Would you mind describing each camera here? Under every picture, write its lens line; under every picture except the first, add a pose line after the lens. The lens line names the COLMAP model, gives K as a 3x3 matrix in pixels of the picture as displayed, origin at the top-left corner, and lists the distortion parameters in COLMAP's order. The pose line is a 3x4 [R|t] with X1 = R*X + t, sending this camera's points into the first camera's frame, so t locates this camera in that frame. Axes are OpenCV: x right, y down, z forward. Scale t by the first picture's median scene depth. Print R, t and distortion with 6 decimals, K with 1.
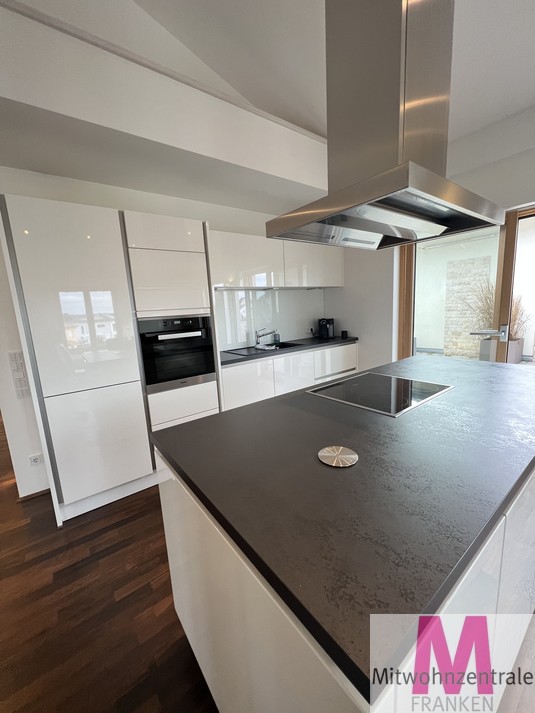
lens RADIAL K [[284.5, 0, 265.9], [0, 284.5, 356.1], [0, 0, 1]] dist [-0.003031, 0.000484]
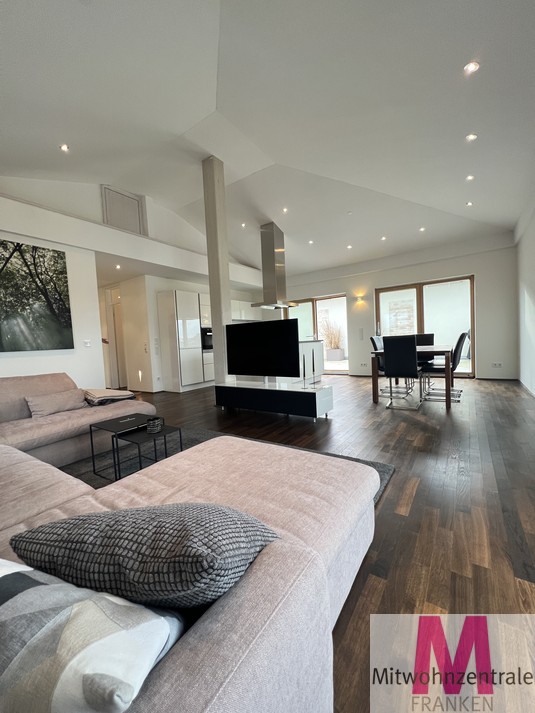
lens RADIAL K [[284.5, 0, 266.2], [0, 284.5, 356.0], [0, 0, 1]] dist [-0.003031, 0.000484]
pose [[0.951933, -0.006726, 0.306233, -0.572190], [0.046771, 0.991227, -0.123620, 0.461161], [-0.302715, 0.132001, 0.943896, -1.607978]]
